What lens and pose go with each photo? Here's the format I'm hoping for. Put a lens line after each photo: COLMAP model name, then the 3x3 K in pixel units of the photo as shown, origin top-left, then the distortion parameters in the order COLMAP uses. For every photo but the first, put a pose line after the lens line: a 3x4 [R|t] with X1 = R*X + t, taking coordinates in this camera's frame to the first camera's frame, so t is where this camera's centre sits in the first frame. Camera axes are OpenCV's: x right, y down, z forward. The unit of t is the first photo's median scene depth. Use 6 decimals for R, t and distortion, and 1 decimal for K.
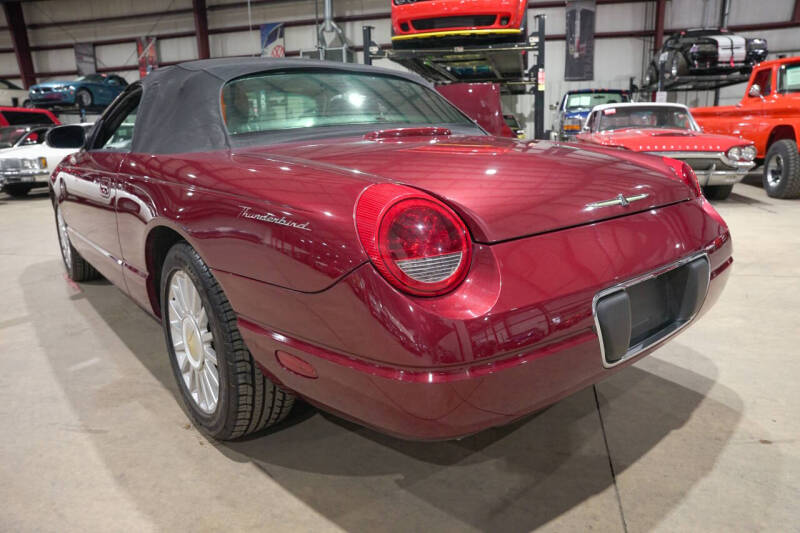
lens RADIAL K [[548.0, 0, 400.5], [0, 548.0, 266.8], [0, 0, 1]] dist [-0.148130, 0.117699]
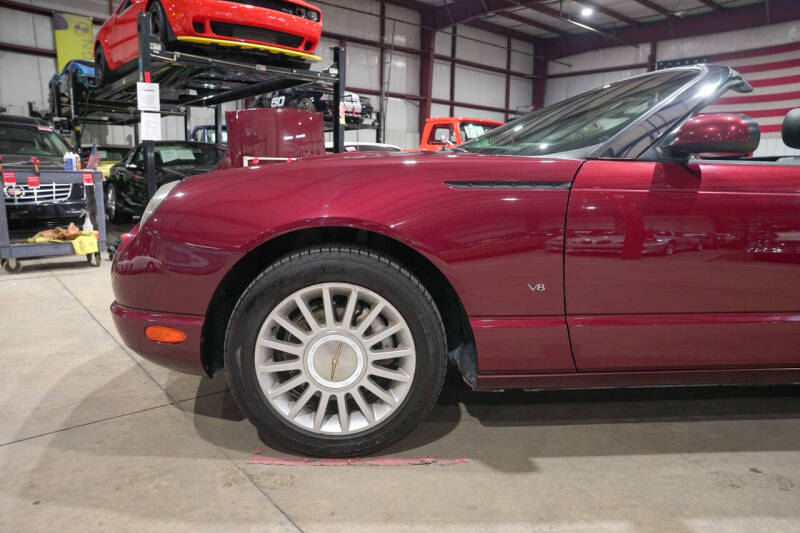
lens RADIAL K [[548.0, 0, 400.5], [0, 548.0, 266.8], [0, 0, 1]] dist [-0.148130, 0.117699]
pose [[0.593921, -0.098465, 0.798475, -1.027554], [0.157579, 0.987496, 0.004563, -0.132967], [-0.788940, 0.123113, 0.602011, 0.765153]]
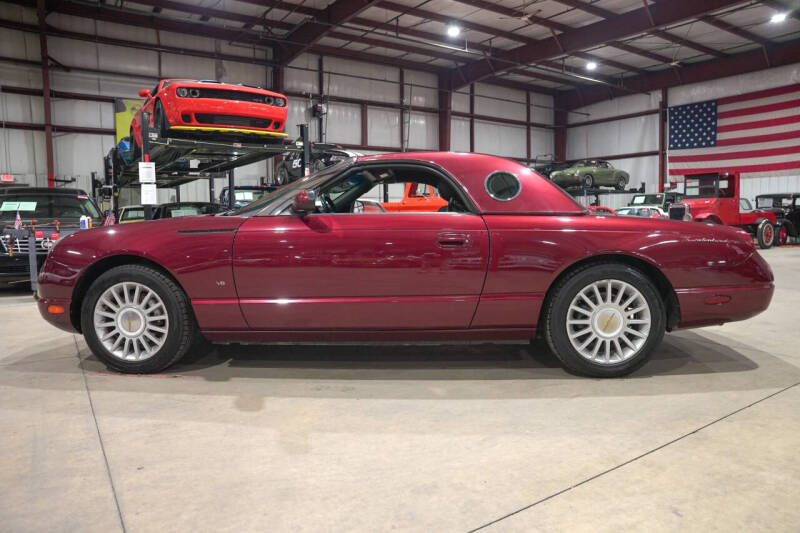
lens RADIAL K [[547.6, 0, 400.0], [0, 547.6, 266.5], [0, 0, 1]] dist [-0.146091, 0.113927]
pose [[0.682526, -0.039077, 0.729816, -1.042955], [0.166724, 0.980565, -0.103417, 0.016758], [-0.711591, 0.192263, 0.675776, 0.142707]]
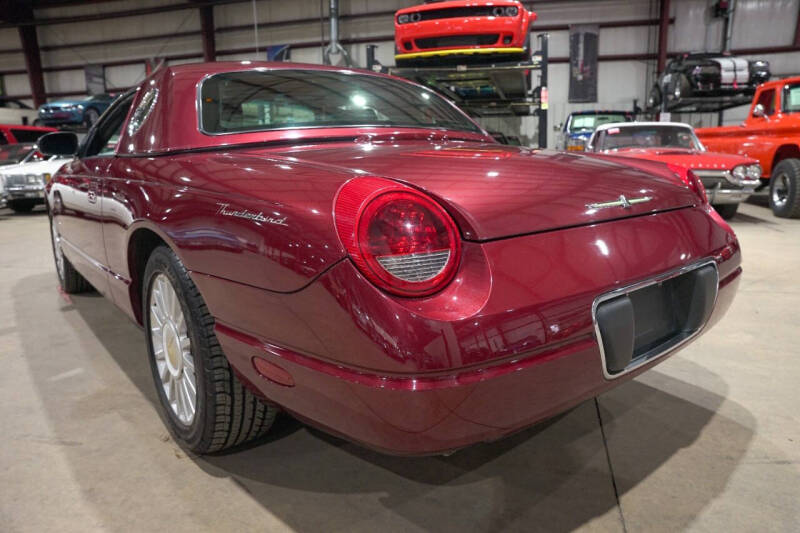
lens RADIAL K [[547.6, 0, 400.0], [0, 547.6, 266.5], [0, 0, 1]] dist [-0.146091, 0.113927]
pose [[0.999926, 0.007601, -0.009534, 0.012532], [-0.007986, 0.999127, -0.041004, 0.014487], [0.009214, 0.041077, 0.999113, 0.024834]]
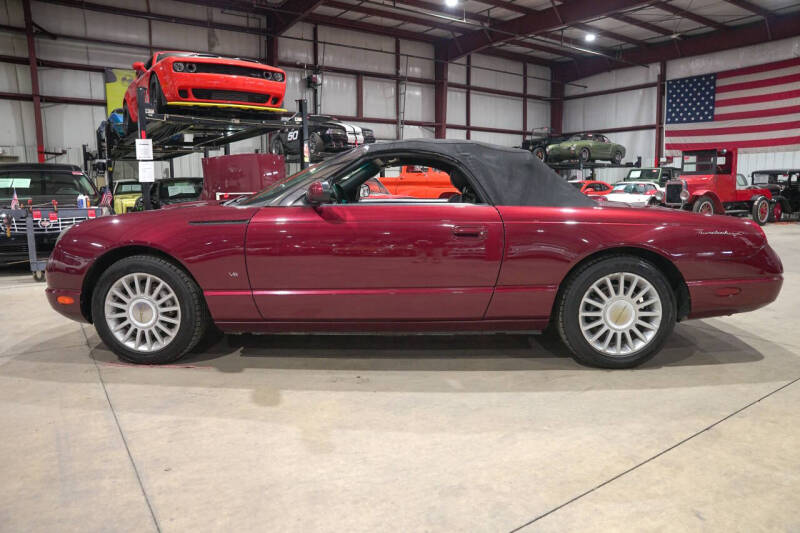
lens RADIAL K [[548.0, 0, 400.5], [0, 548.0, 266.8], [0, 0, 1]] dist [-0.148130, 0.117699]
pose [[0.671616, -0.077351, 0.736851, -1.063949], [0.164792, 0.985218, -0.046780, -0.023285], [-0.722340, 0.152845, 0.674435, 0.162936]]
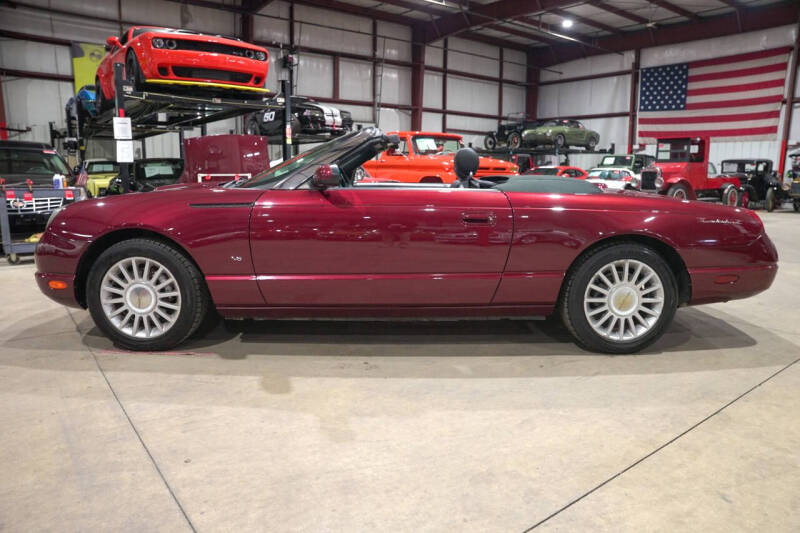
lens RADIAL K [[547.6, 0, 400.0], [0, 547.6, 266.5], [0, 0, 1]] dist [-0.146091, 0.113927]
pose [[0.632078, -0.095967, 0.768940, -1.095653], [0.160422, 0.987010, -0.008686, -0.036128], [-0.758118, 0.128845, 0.639262, 0.212422]]
